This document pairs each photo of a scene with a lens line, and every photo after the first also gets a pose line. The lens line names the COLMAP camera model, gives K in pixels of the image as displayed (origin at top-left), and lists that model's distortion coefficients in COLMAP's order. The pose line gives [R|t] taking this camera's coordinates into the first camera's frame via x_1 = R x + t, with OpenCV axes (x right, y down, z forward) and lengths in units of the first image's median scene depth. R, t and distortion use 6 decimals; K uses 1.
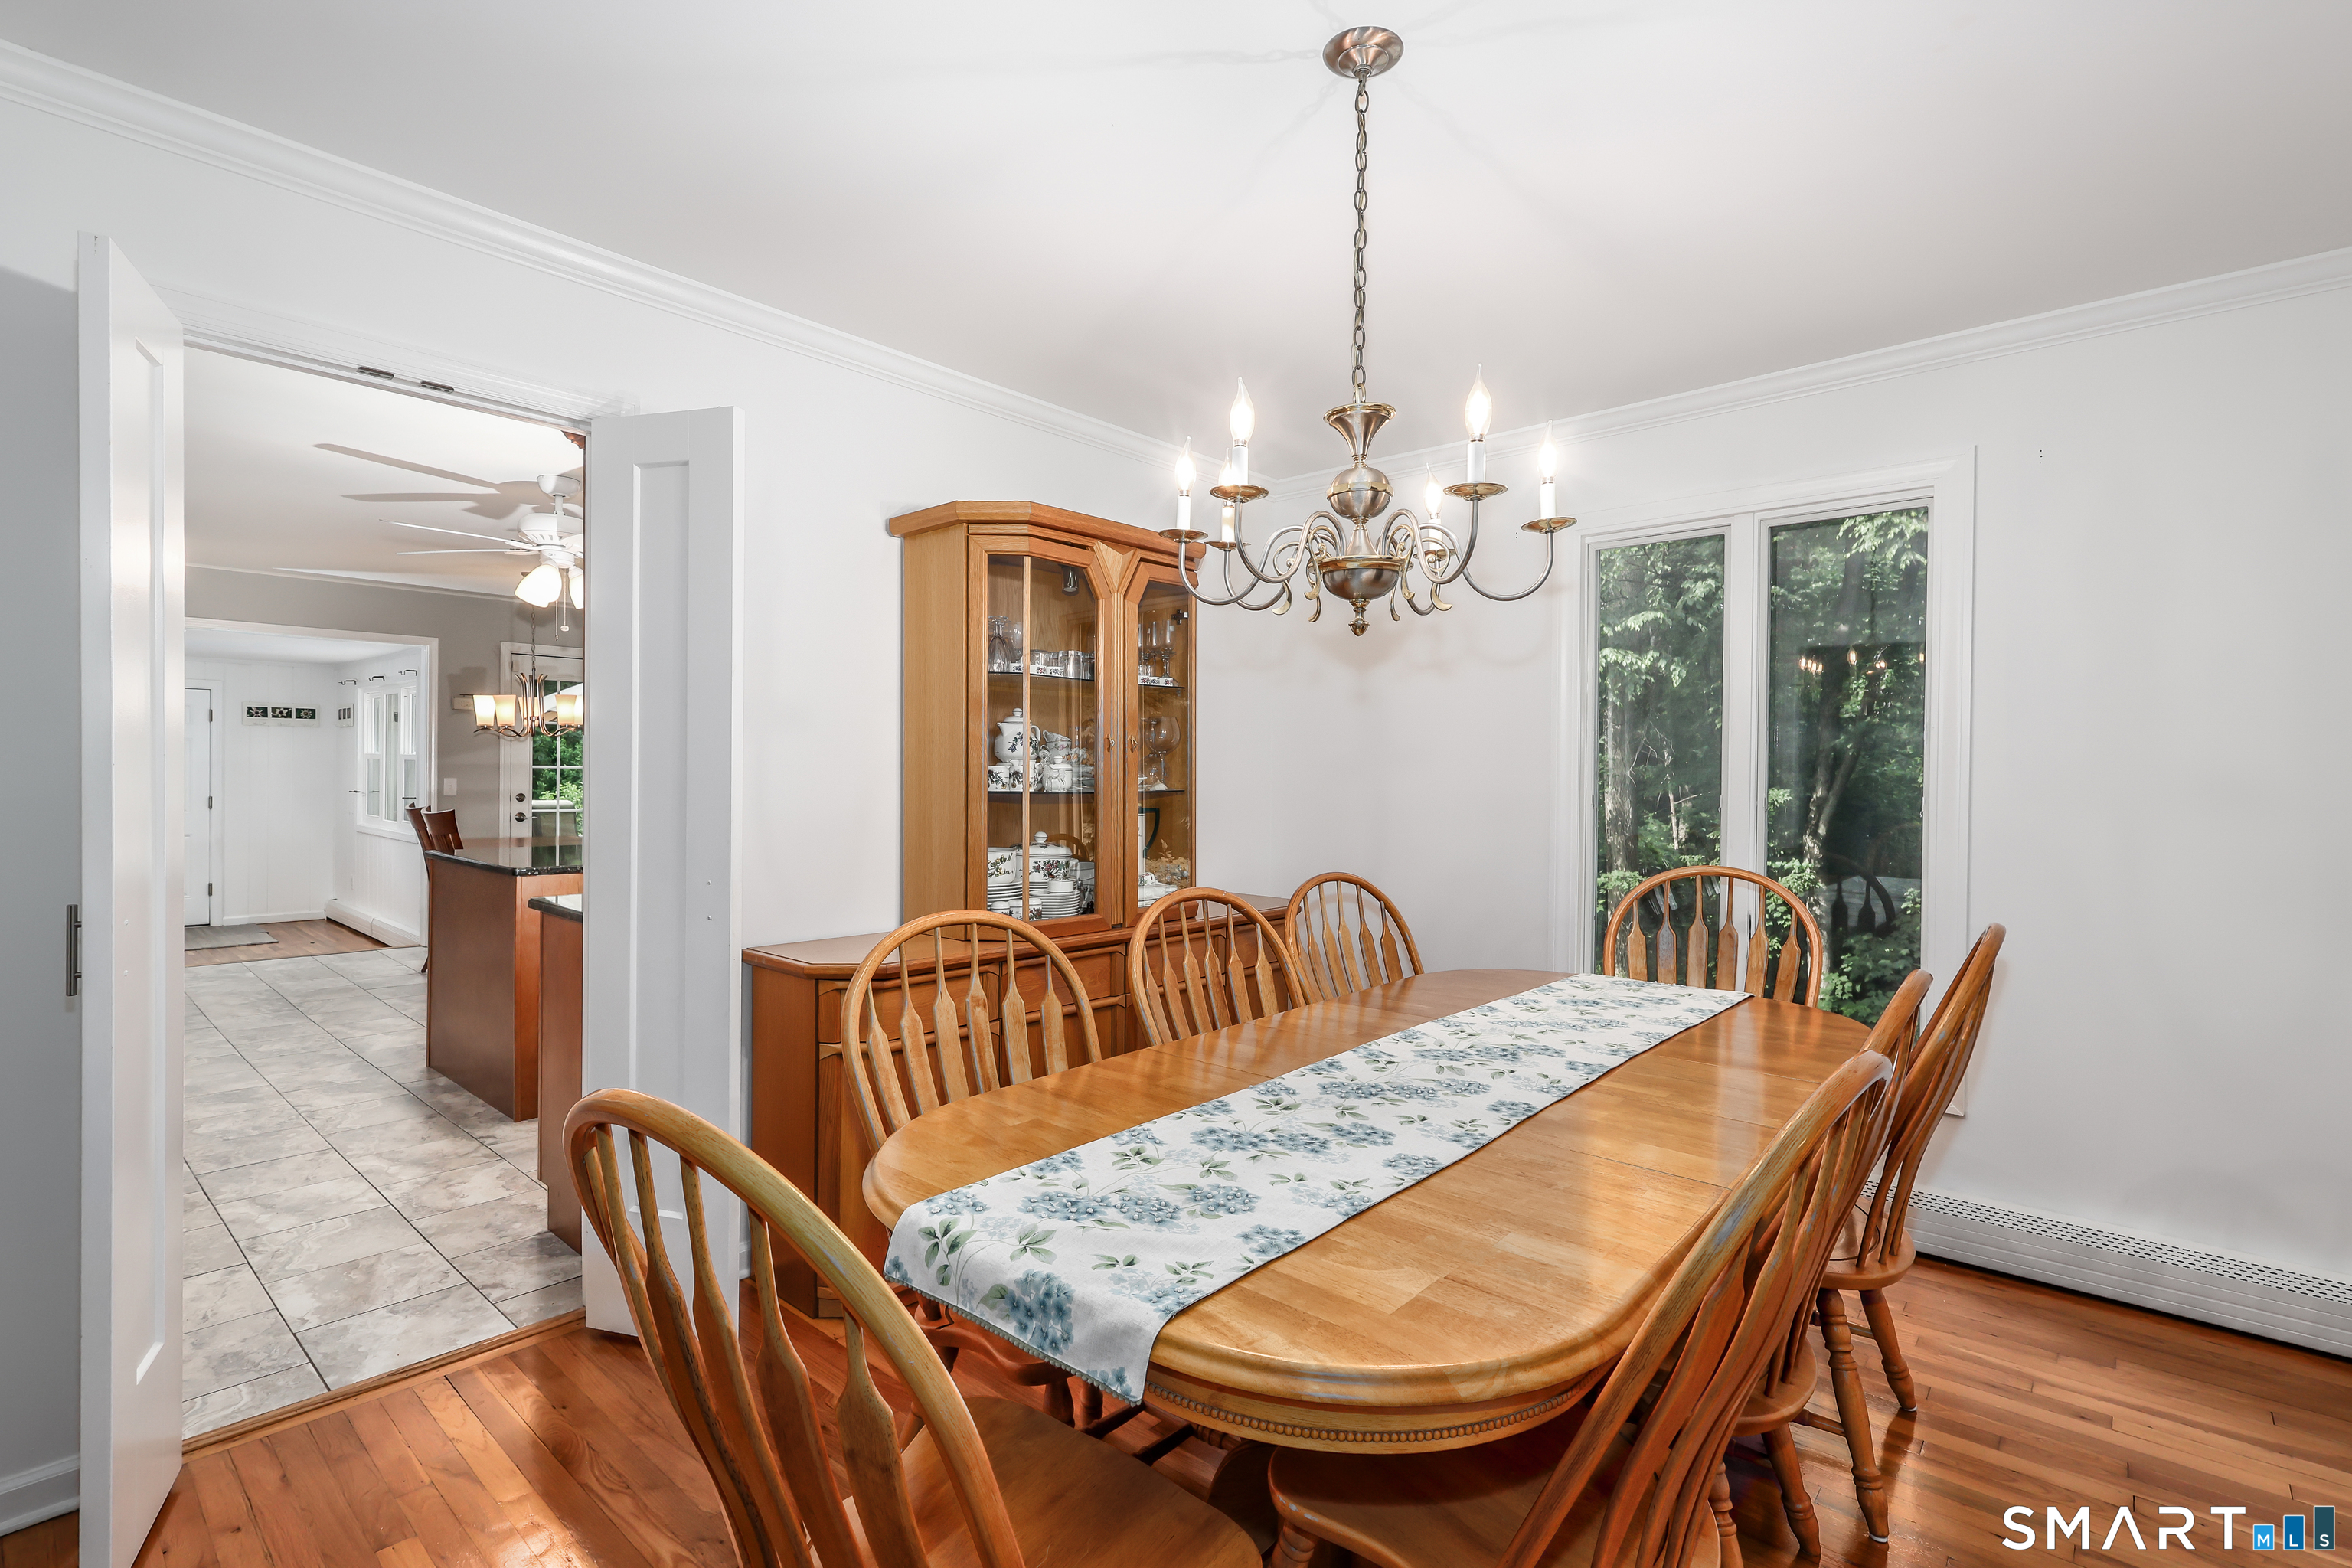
lens RADIAL K [[1081.8, 0, 1182.1], [0, 1081.8, 777.6], [0, 0, 1]] dist [-0.002352, 0.000408]
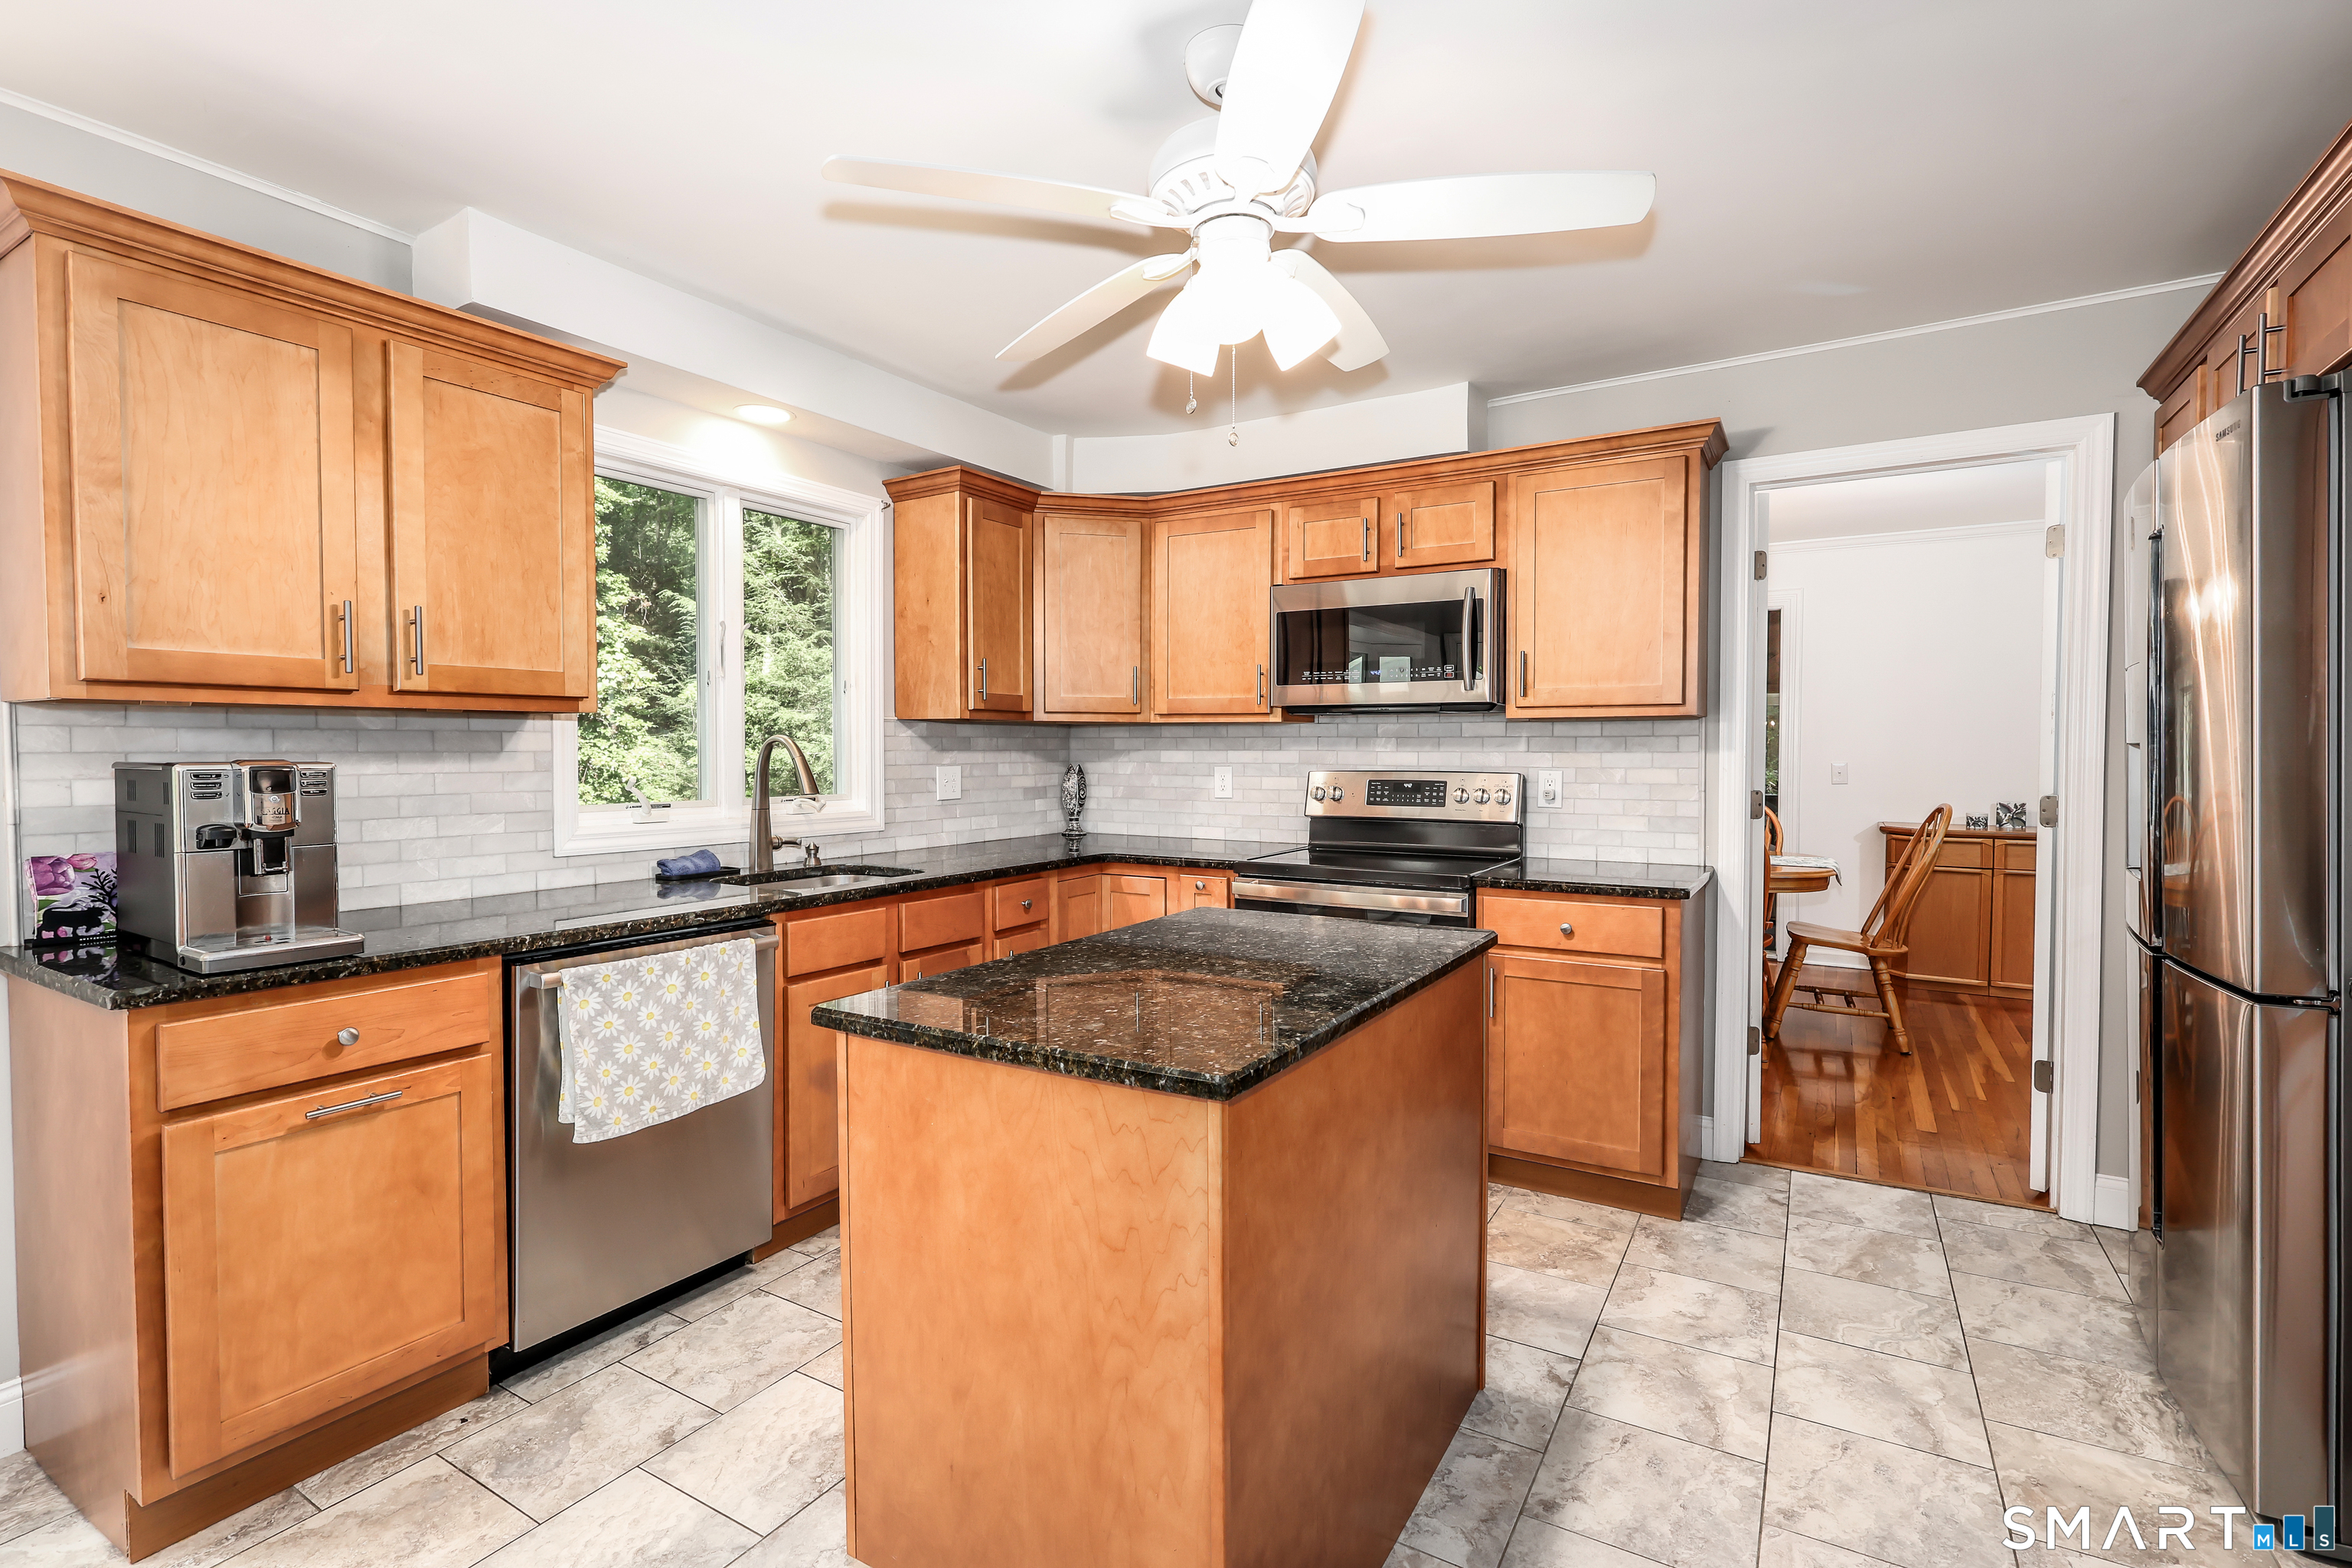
lens RADIAL K [[1081.8, 0, 1180.0], [0, 1081.8, 782.6], [0, 0, 1]] dist [-0.002352, 0.000408]
pose [[-0.170499, -0.045632, 0.984301, -1.139695], [0.006640, 0.998851, 0.047457, -0.018031], [-0.985336, 0.014627, -0.170000, 1.262700]]
